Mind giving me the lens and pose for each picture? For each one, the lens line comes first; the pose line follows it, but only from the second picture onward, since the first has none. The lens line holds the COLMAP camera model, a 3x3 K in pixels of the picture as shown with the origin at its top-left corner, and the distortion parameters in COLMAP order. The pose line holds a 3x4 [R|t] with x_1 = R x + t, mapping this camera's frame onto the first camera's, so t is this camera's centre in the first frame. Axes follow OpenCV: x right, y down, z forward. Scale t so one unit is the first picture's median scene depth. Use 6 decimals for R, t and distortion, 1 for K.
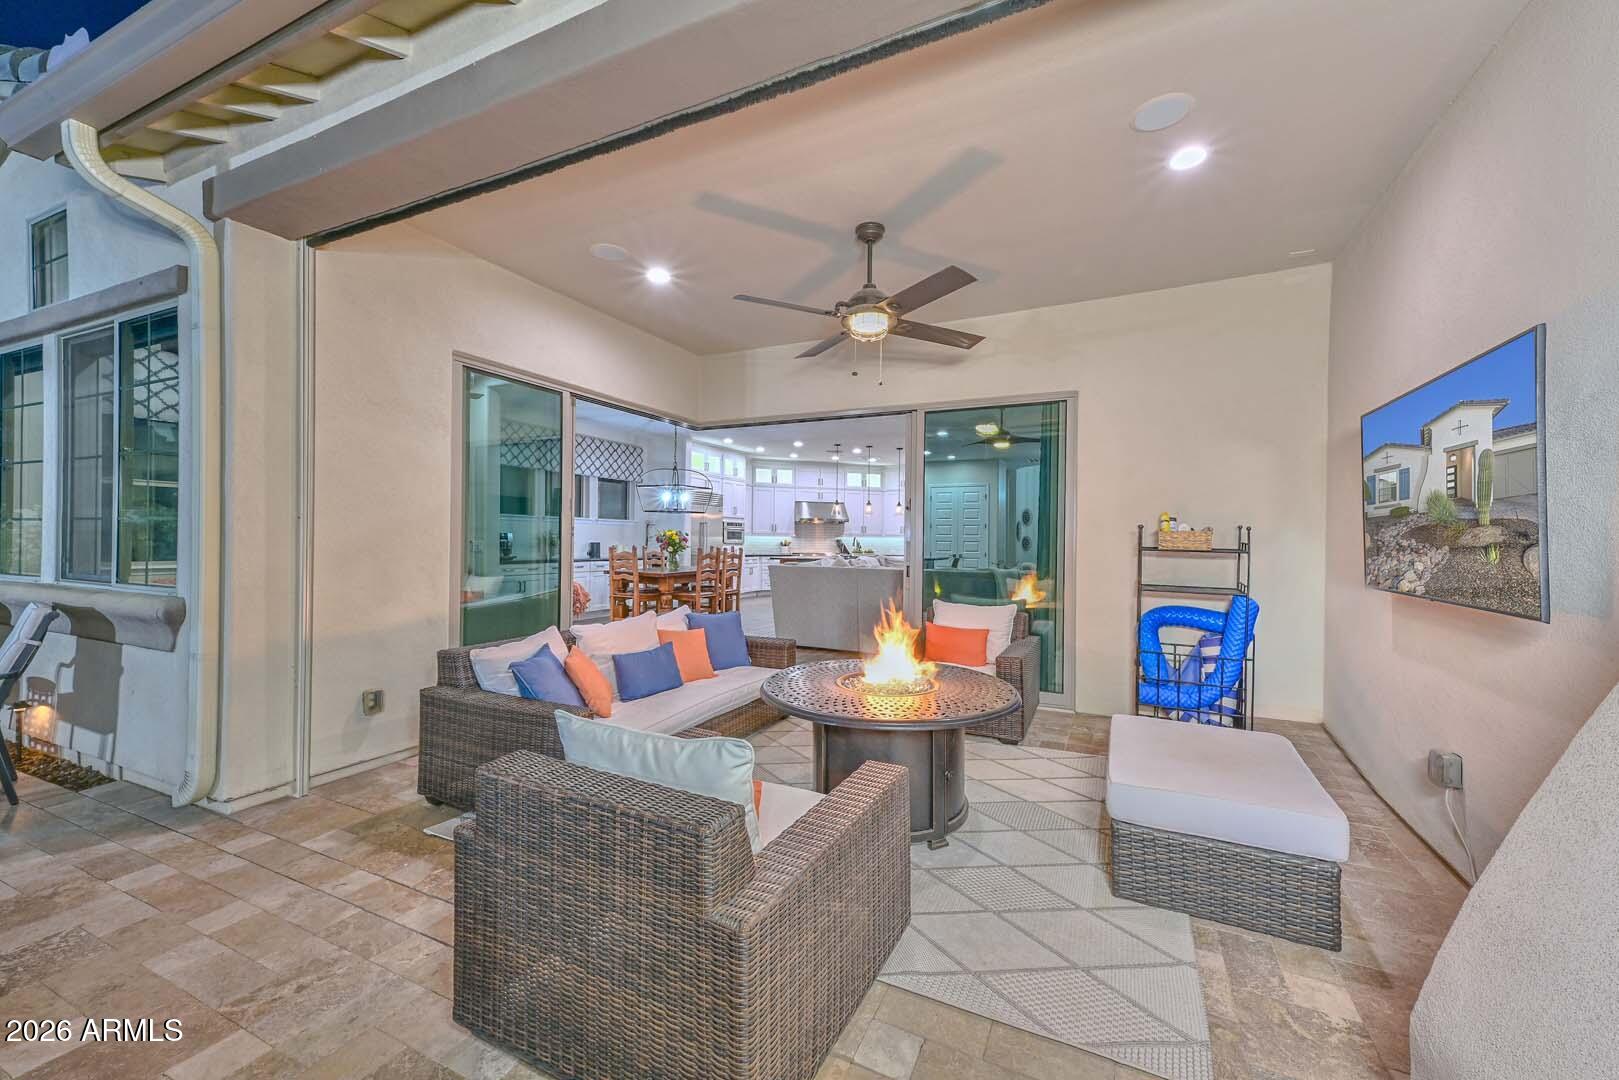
lens RADIAL K [[631.9, 0, 811.6], [0, 631.9, 542.3], [0, 0, 1]] dist [0.023957, 0.000080]
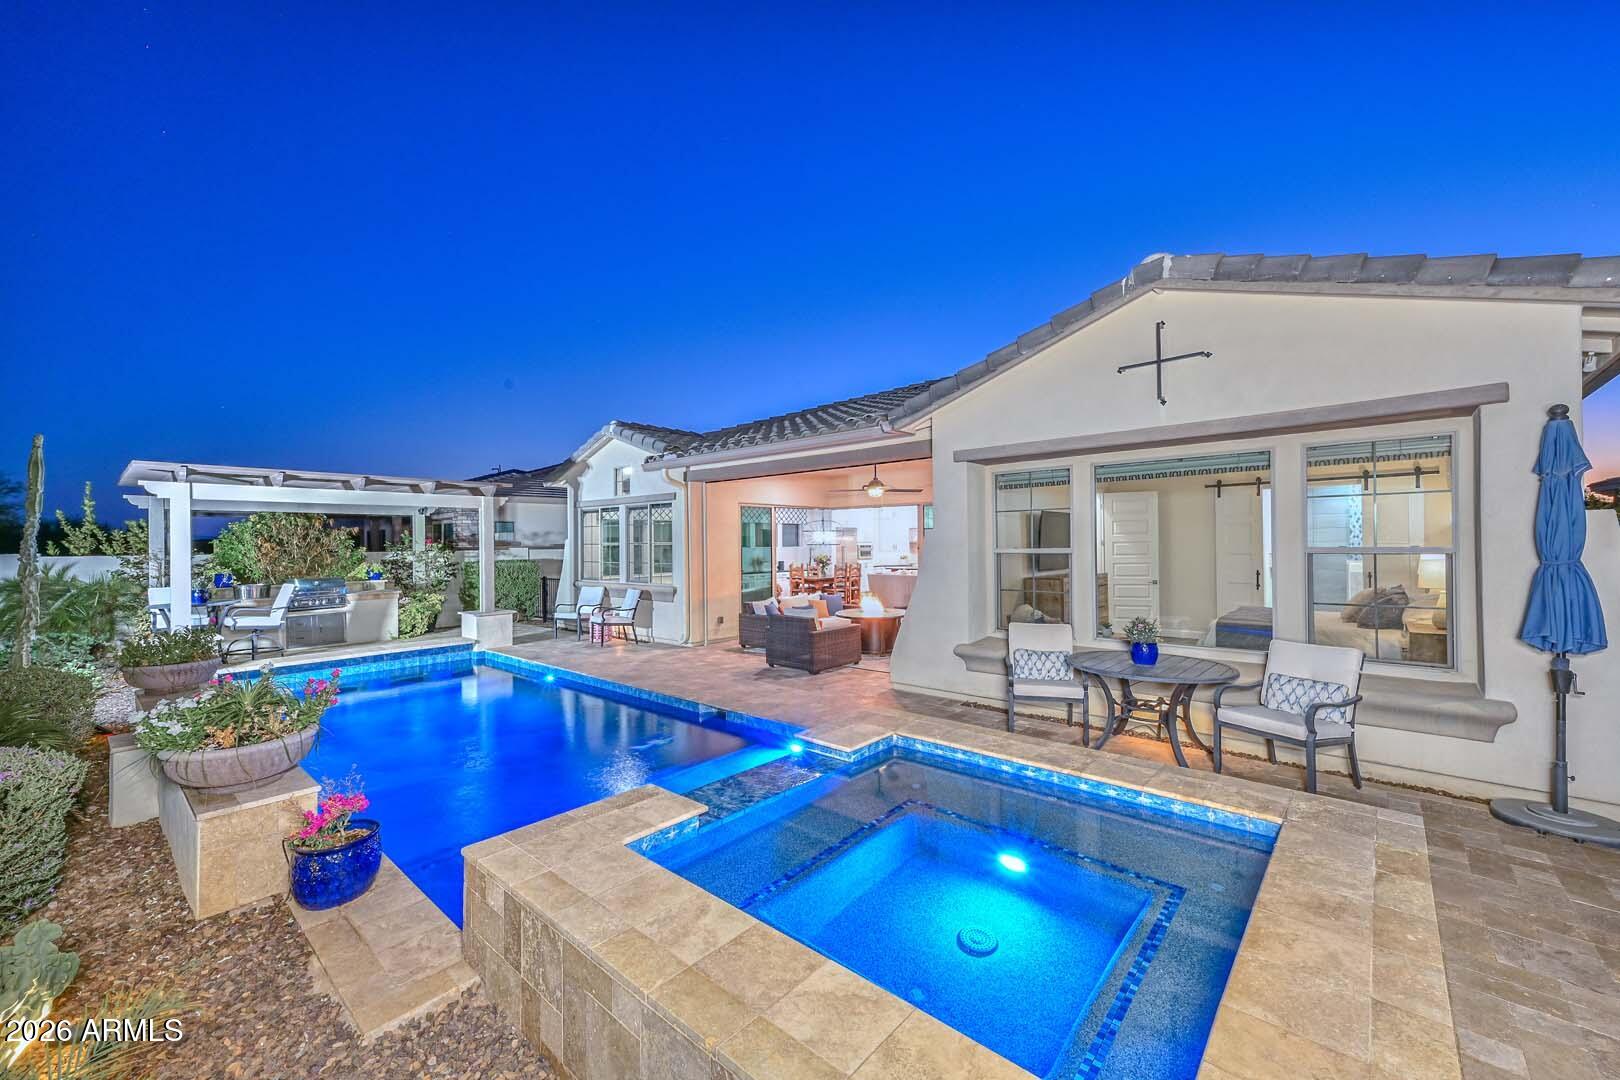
lens RADIAL K [[632.3, 0, 812.1], [0, 632.3, 542.3], [0, 0, 1]] dist [0.023957, 0.000080]
pose [[0.964063, -0.022917, -0.264683, 0.236147], [0.020978, 0.999728, -0.010151, -0.037419], [0.264844, 0.004234, 0.964282, -0.766250]]
